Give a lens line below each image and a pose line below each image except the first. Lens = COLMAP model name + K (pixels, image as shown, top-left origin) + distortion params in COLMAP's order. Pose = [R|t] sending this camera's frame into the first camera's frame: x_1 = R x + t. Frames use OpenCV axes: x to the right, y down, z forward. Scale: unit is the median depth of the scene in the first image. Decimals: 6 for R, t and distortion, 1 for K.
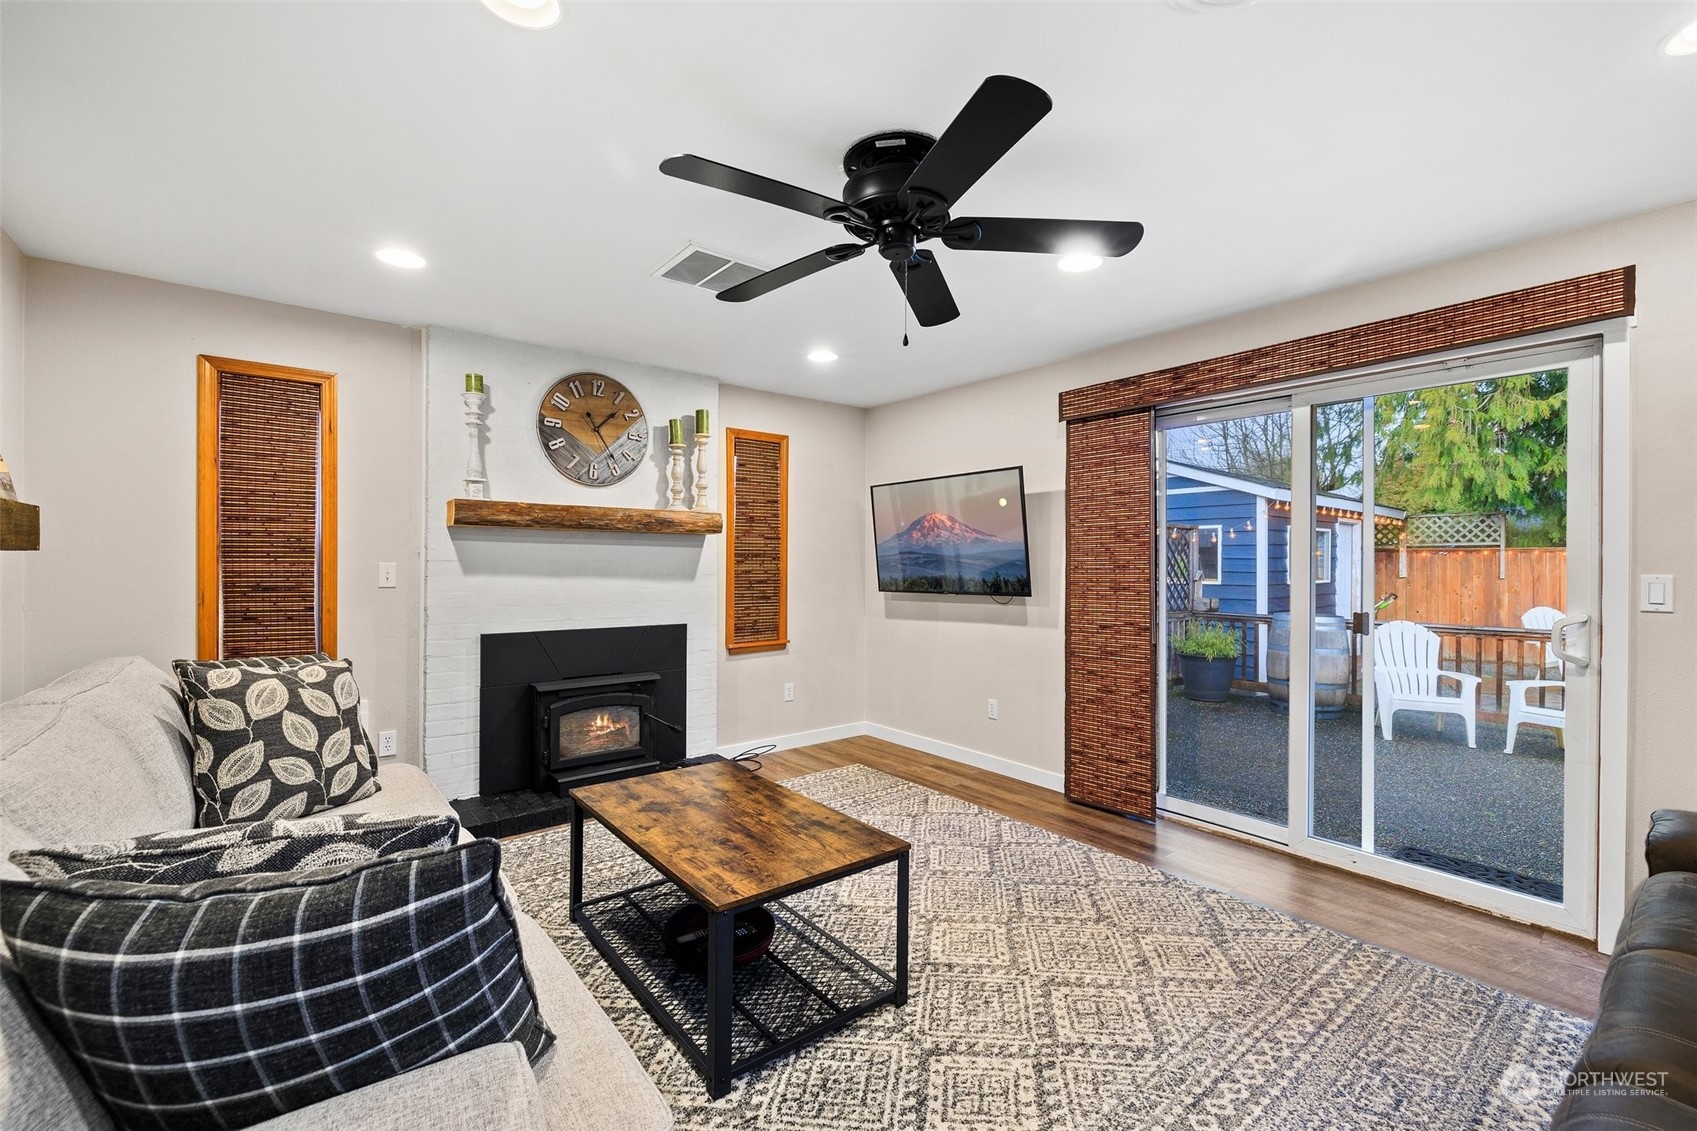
lens RADIAL K [[734.7, 0, 848.5], [0, 734.7, 565.5], [0, 0, 1]] dist [-0.001768, -0.000031]
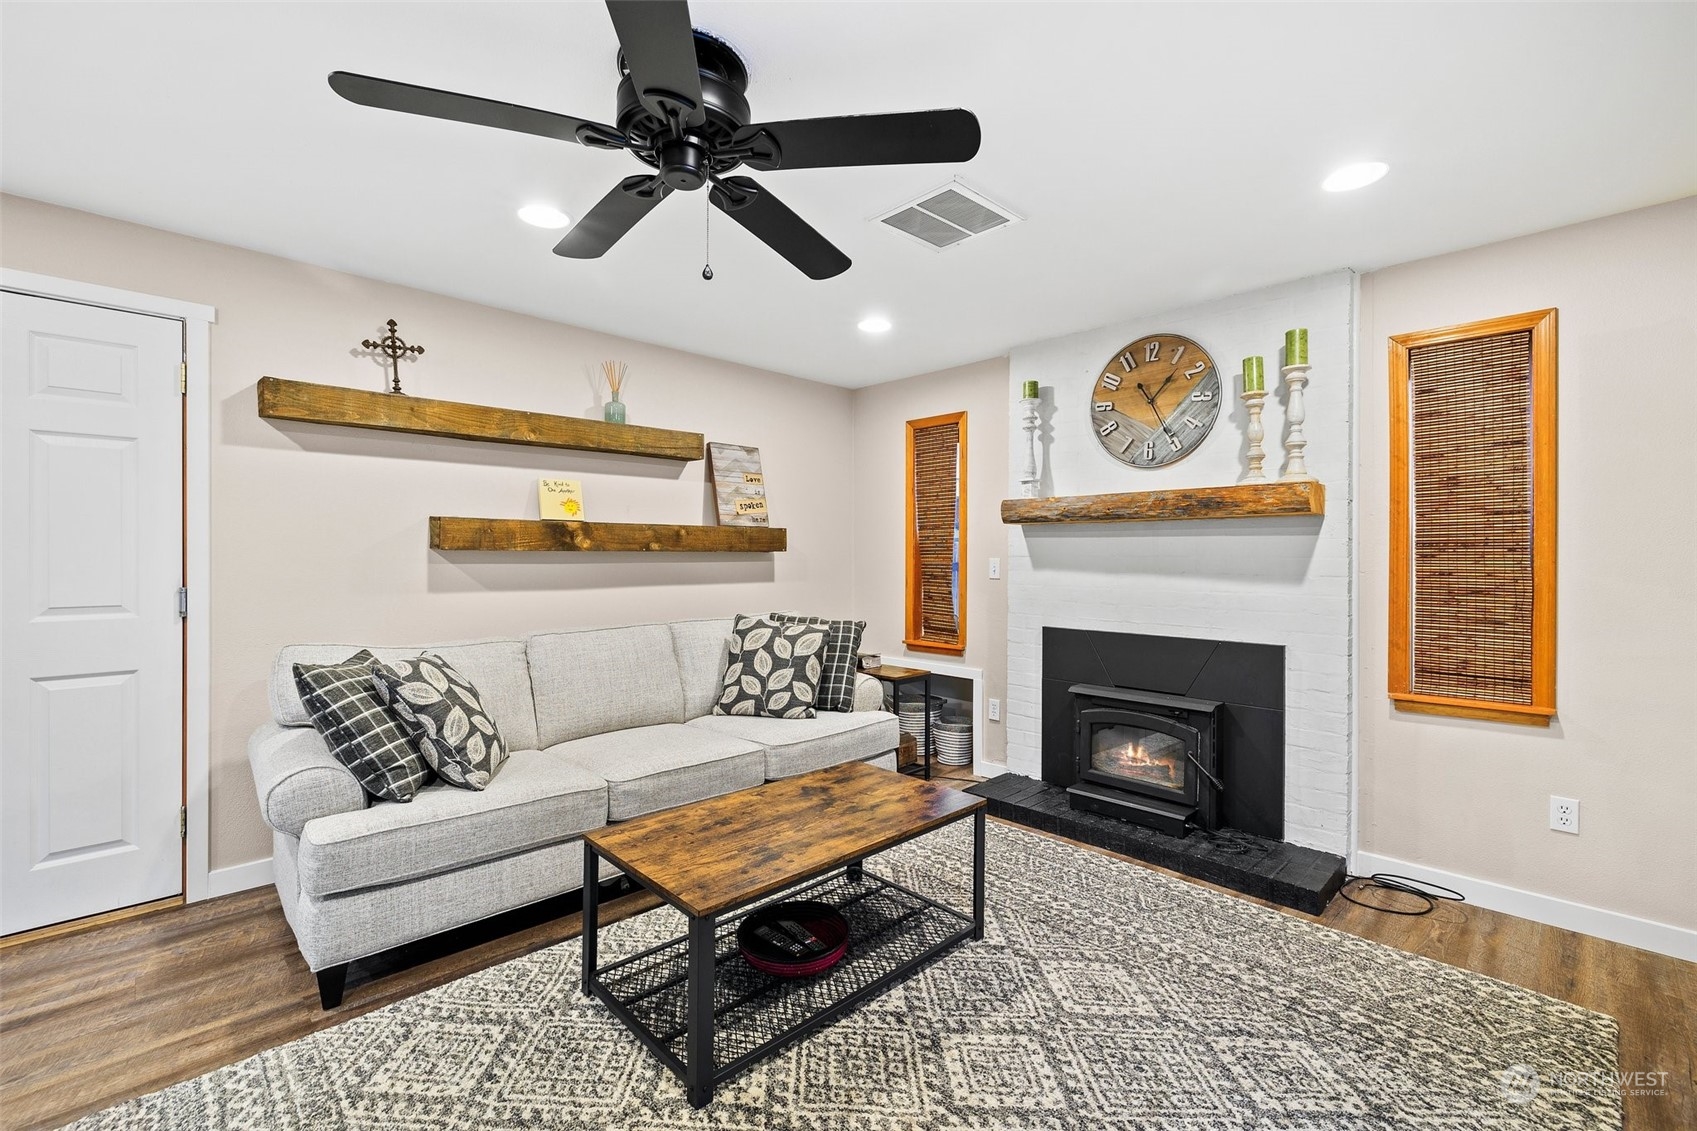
lens RADIAL K [[729.1, 0, 850.3], [0, 729.1, 556.6], [0, 0, 1]] dist [-0.000748, -0.000082]
pose [[0.081622, -0.005318, -0.996649, 0.513264], [-0.006099, 0.999964, -0.005836, 0.001988], [0.996645, 0.006555, 0.081587, 0.640535]]
